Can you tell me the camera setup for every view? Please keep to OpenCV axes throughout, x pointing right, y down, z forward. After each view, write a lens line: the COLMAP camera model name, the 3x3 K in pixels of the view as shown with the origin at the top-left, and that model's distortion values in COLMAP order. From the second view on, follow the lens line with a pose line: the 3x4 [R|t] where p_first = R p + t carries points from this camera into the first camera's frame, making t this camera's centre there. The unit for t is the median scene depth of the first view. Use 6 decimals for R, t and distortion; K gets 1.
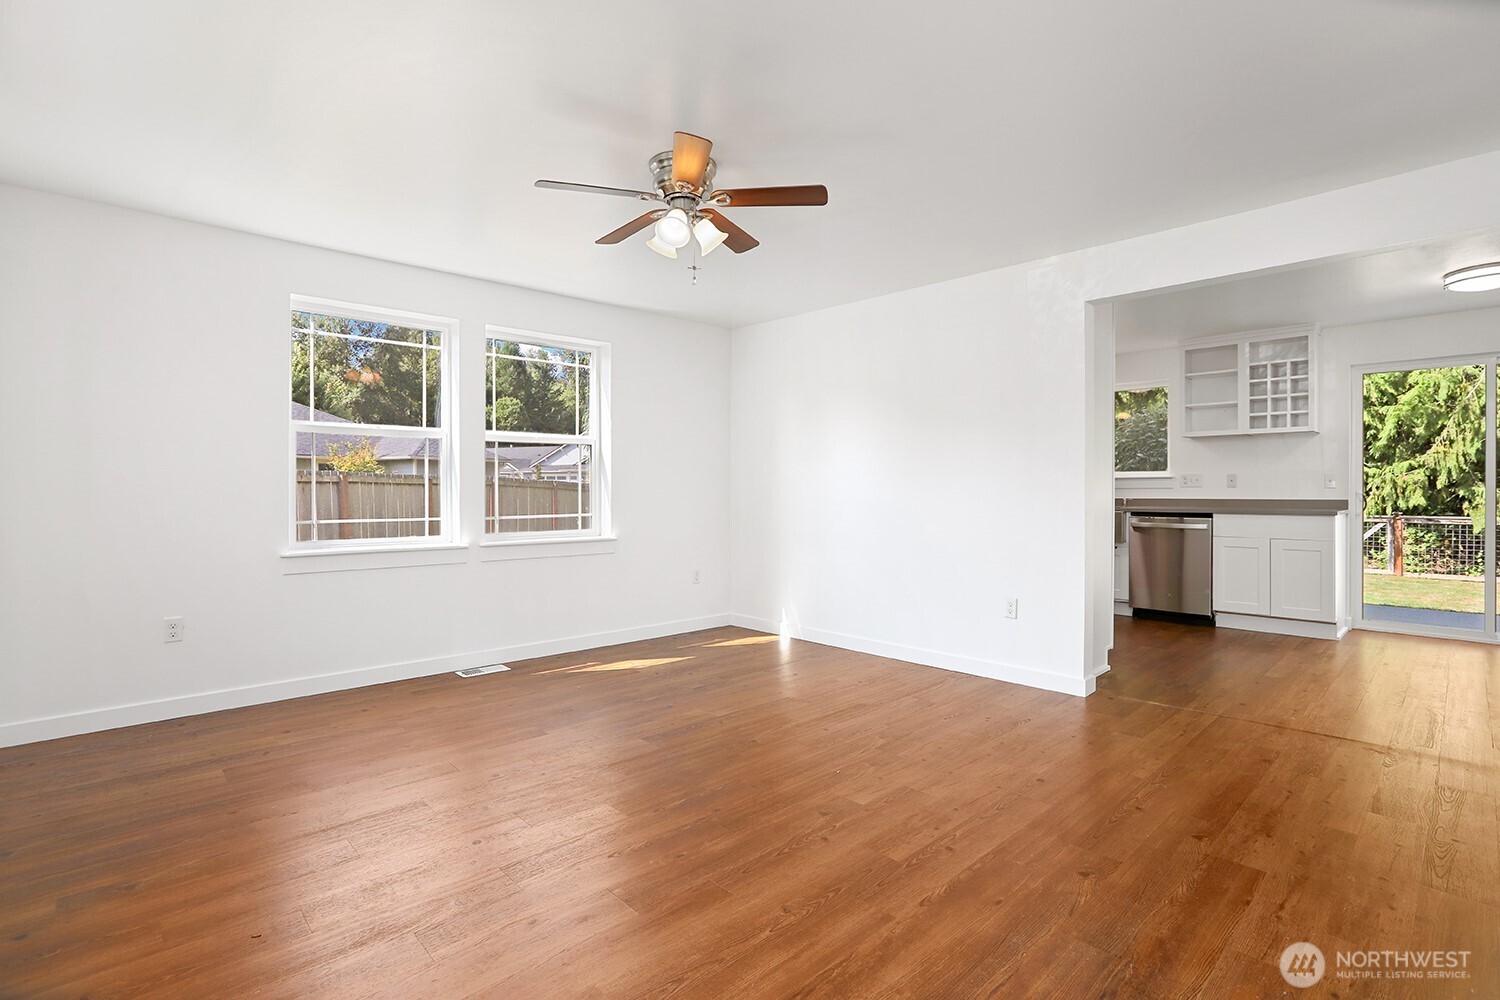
lens RADIAL K [[705.9, 0, 753.4], [0, 705.9, 490.5], [0, 0, 1]] dist [-0.027056, 0.003763]
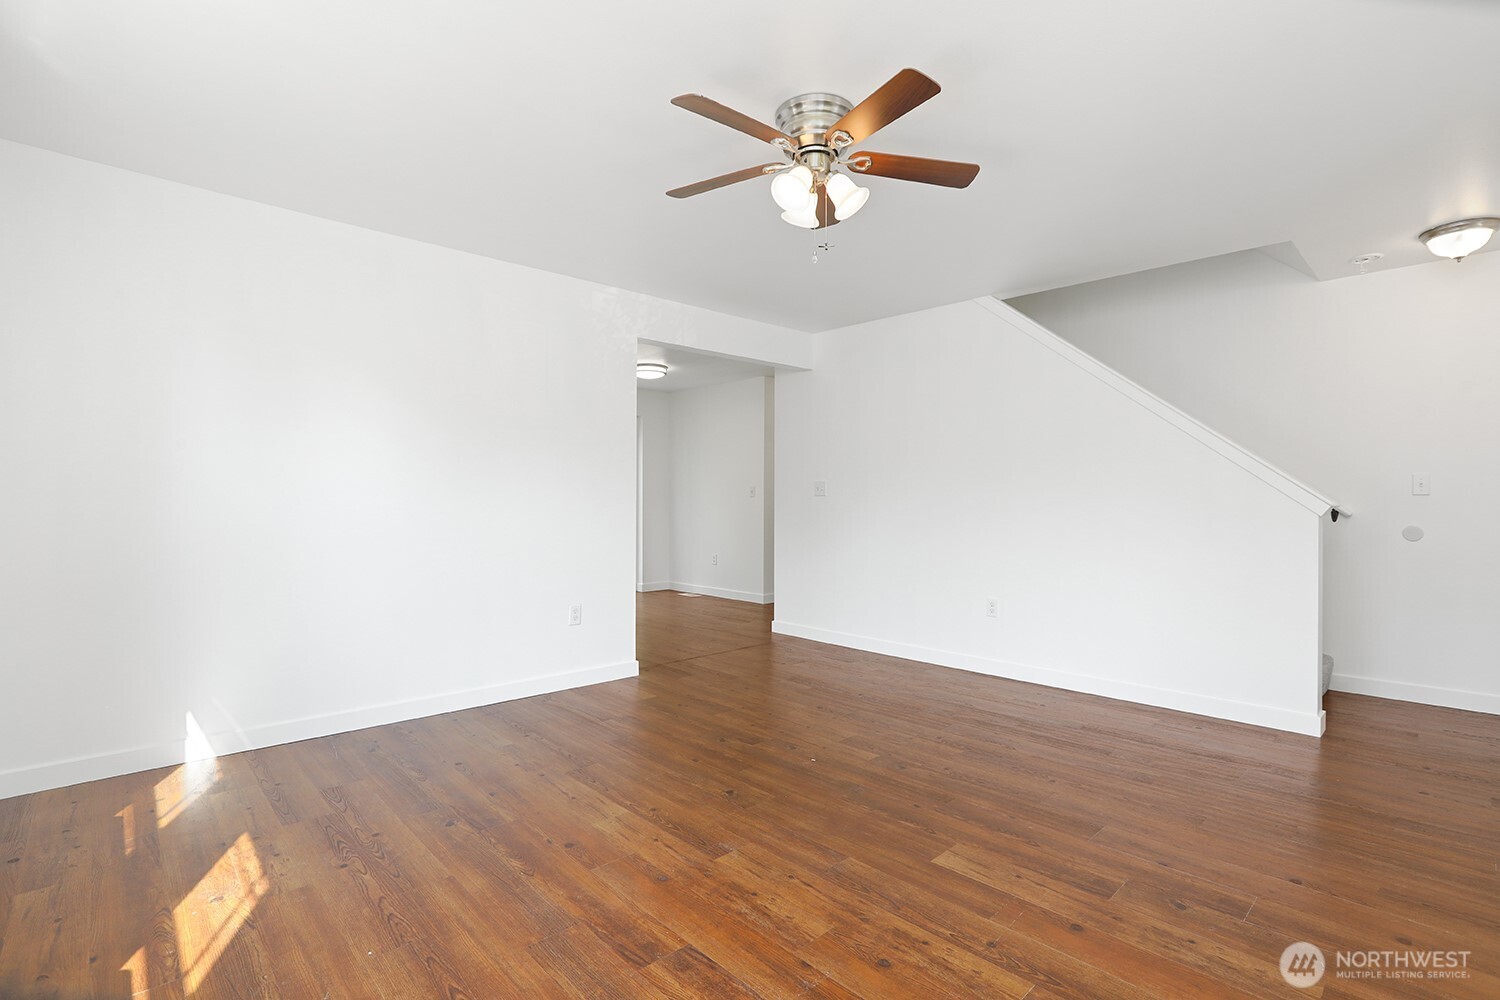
lens RADIAL K [[705.9, 0, 743.7], [0, 705.9, 501.6], [0, 0, 1]] dist [-0.027056, 0.003763]
pose [[0.019738, -0.005320, 0.999791, -0.674224], [-0.002219, 0.999983, 0.005365, -0.002477], [-0.999803, -0.002324, 0.019726, 0.761519]]
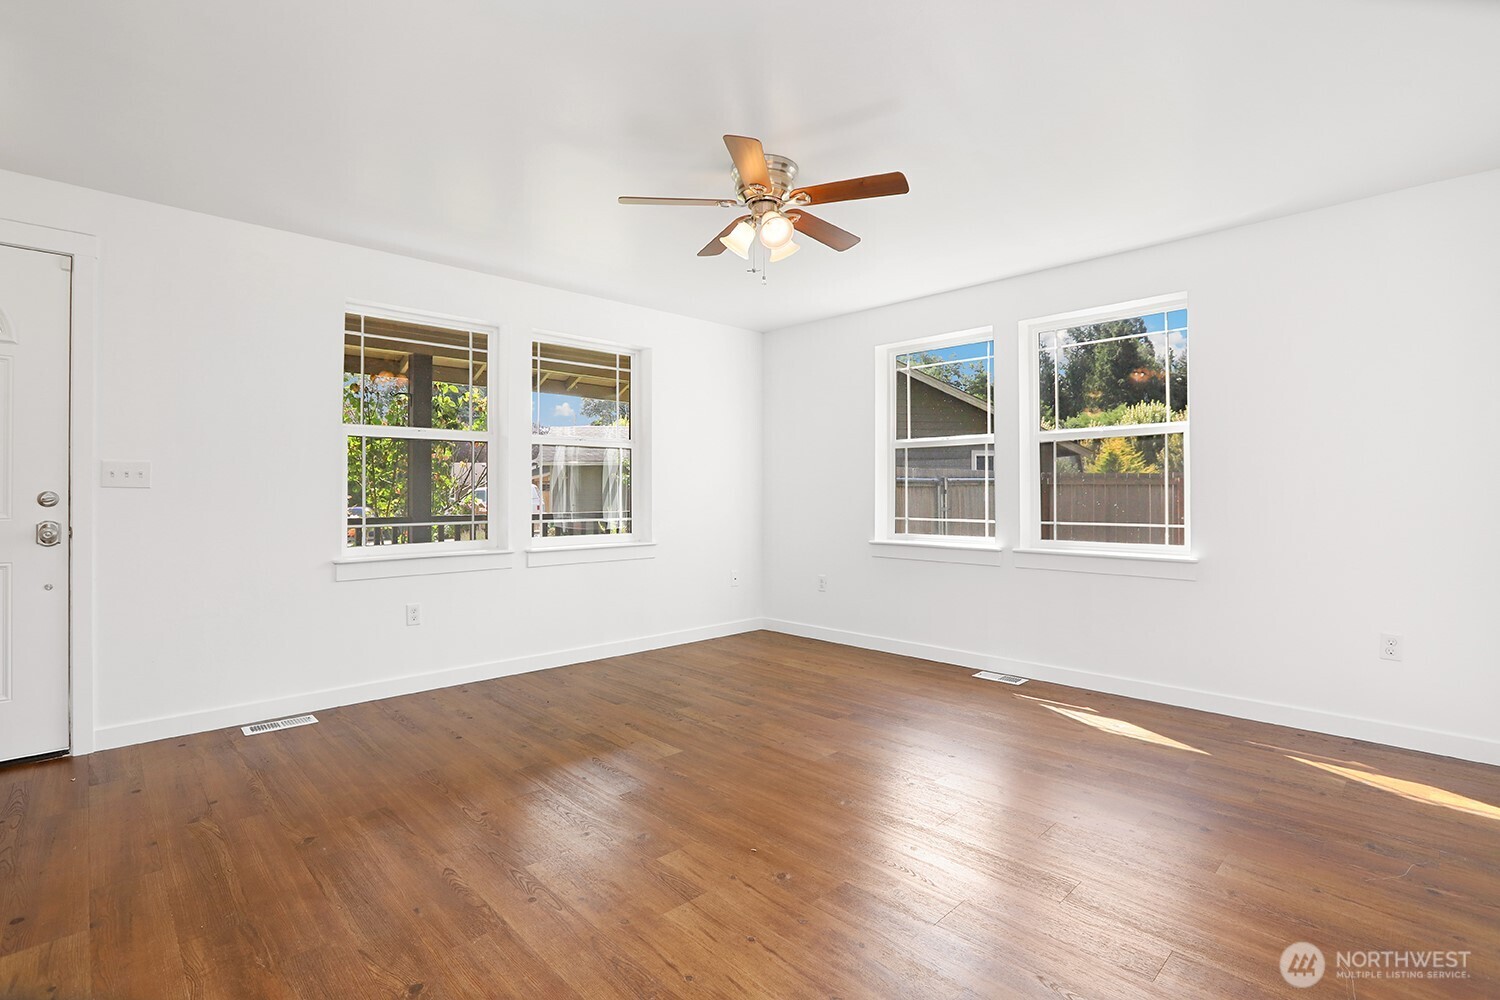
lens RADIAL K [[705.9, 0, 750.1], [0, 705.9, 496.1], [0, 0, 1]] dist [-0.027056, 0.003763]
pose [[0.005501, 0.002225, -0.999982, 0.632807], [0.000848, 0.999997, 0.002230, 0.001219], [0.999985, -0.000860, 0.005499, 0.694871]]
